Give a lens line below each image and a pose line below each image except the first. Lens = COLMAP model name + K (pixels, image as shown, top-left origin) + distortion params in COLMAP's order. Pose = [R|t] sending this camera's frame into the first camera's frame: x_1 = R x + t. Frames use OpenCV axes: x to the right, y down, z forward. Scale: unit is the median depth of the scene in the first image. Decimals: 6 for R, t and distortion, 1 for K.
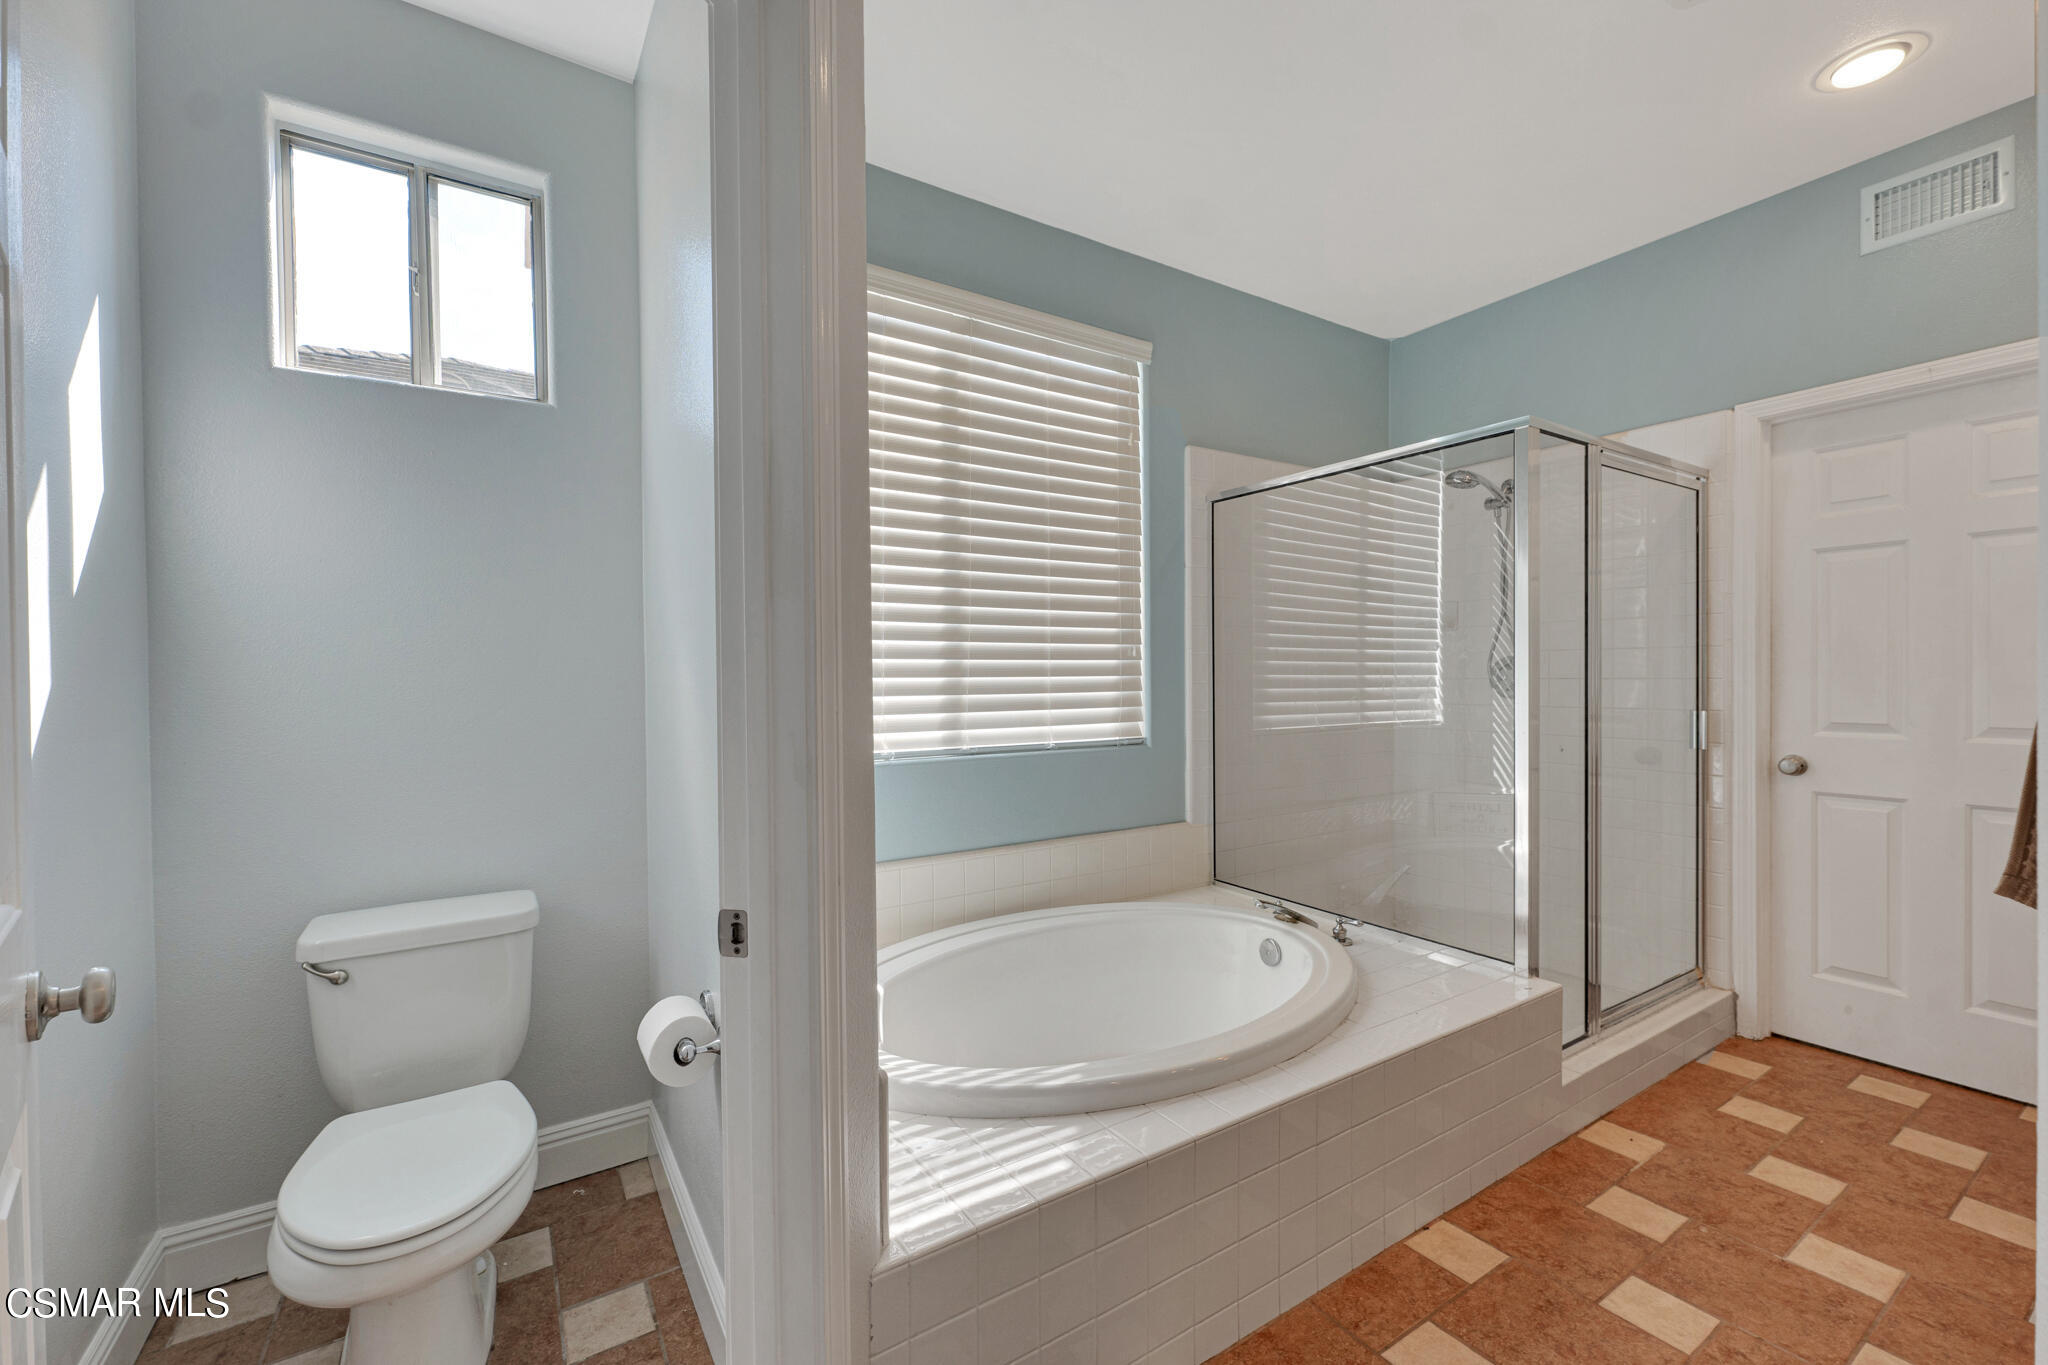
lens RADIAL K [[830.9, 0, 1023.7], [0, 830.9, 684.9], [0, 0, 1]] dist [0.009756, -0.000991]
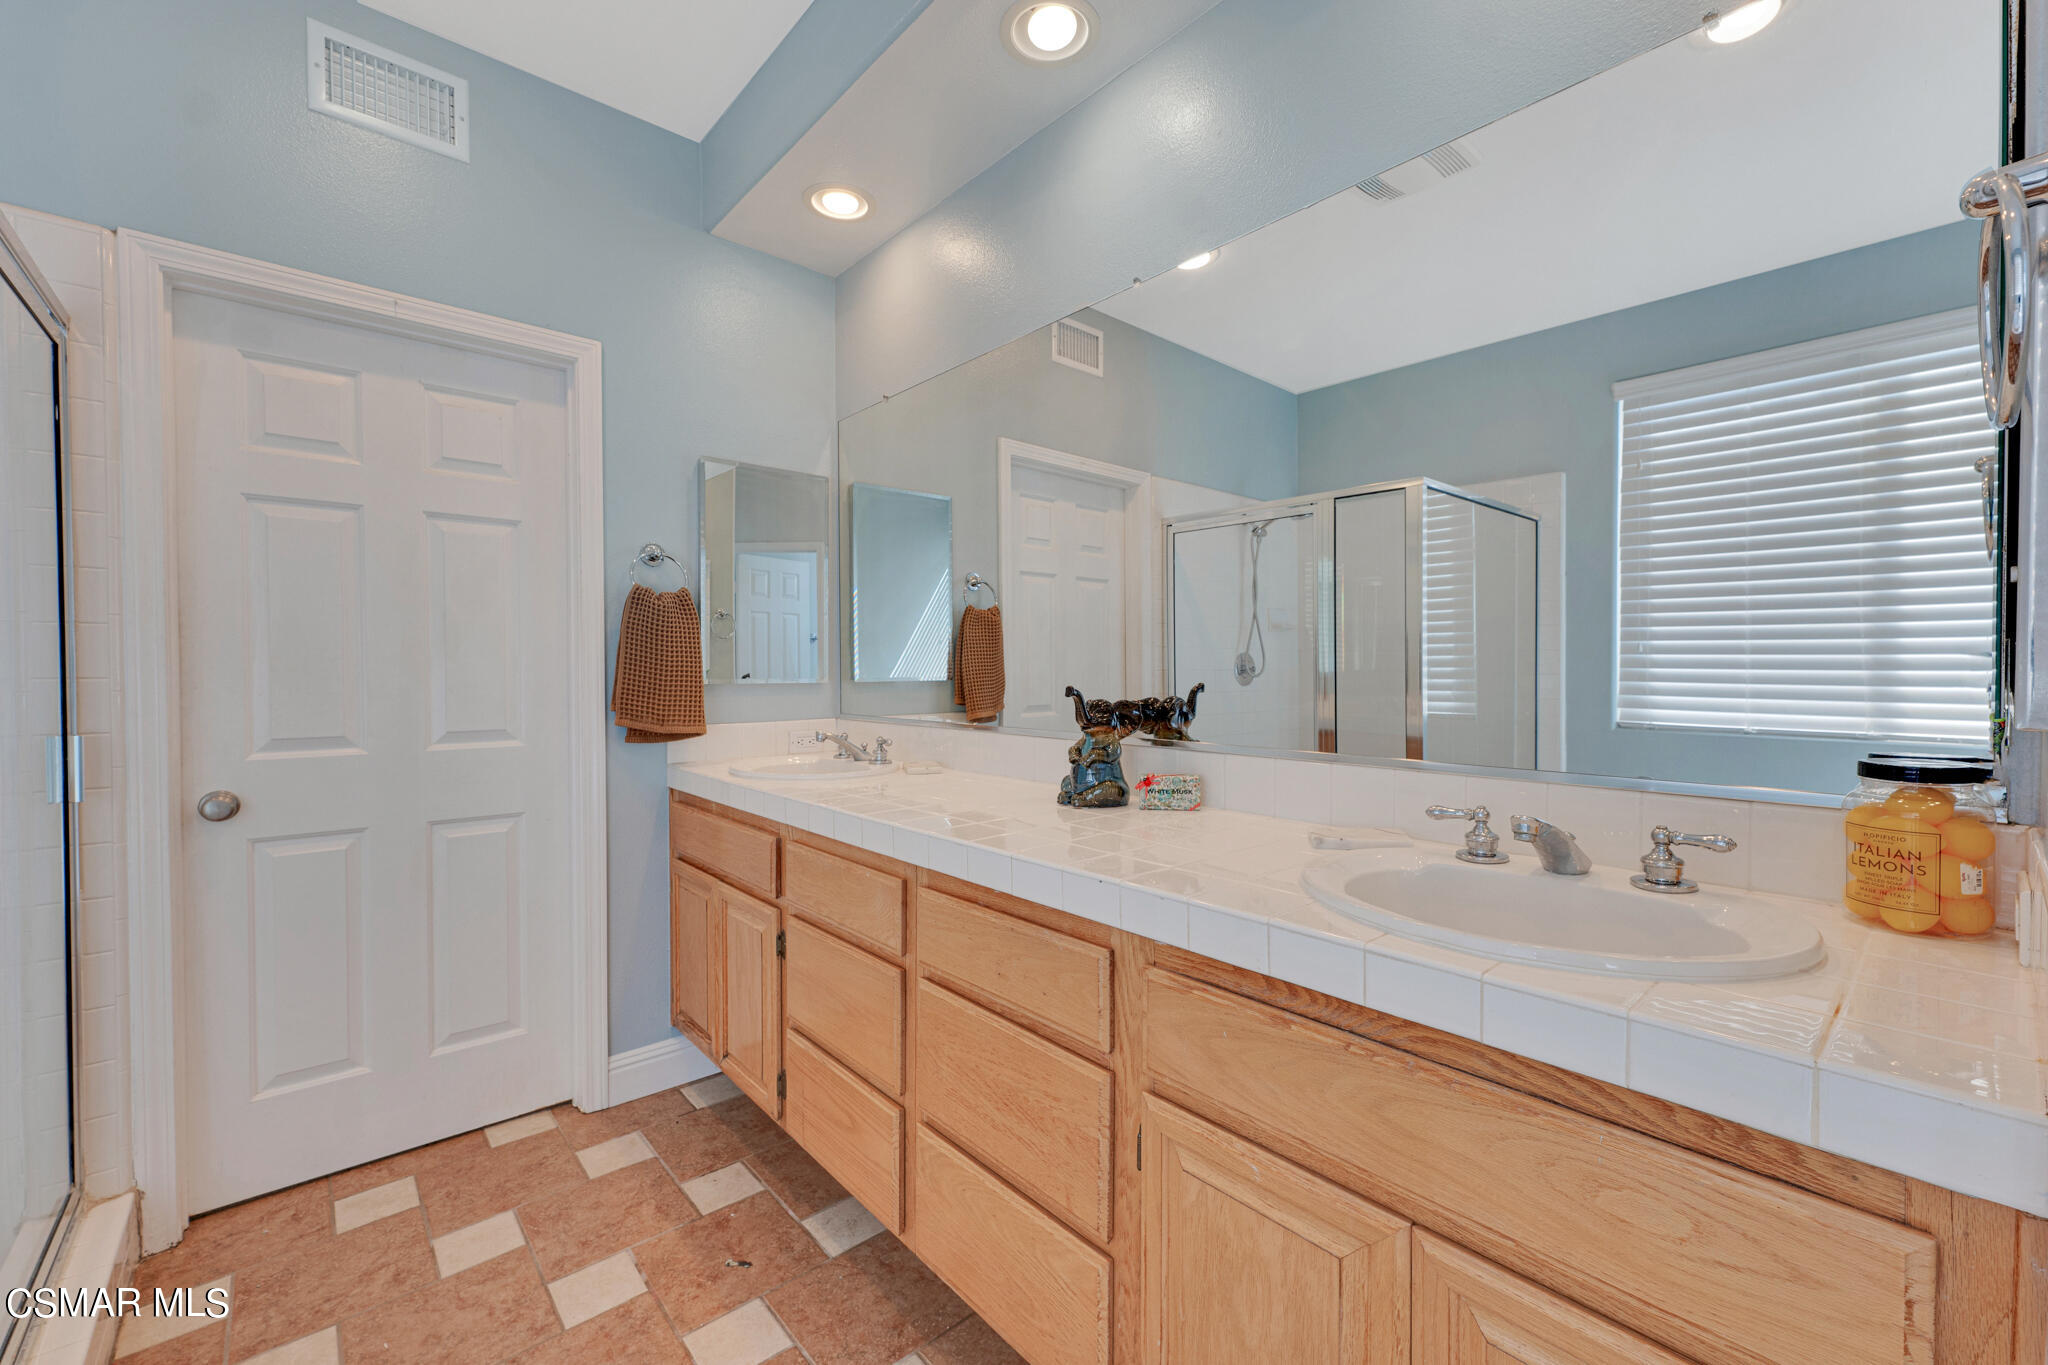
lens RADIAL K [[830.9, 0, 1024.0], [0, 830.9, 685.8], [0, 0, 1]] dist [0.009756, -0.000991]
pose [[-0.142845, -0.009755, 0.989697, 0.167212], [0.012410, 0.999855, 0.011646, -0.001349], [-0.989667, 0.013945, -0.142703, 0.488303]]
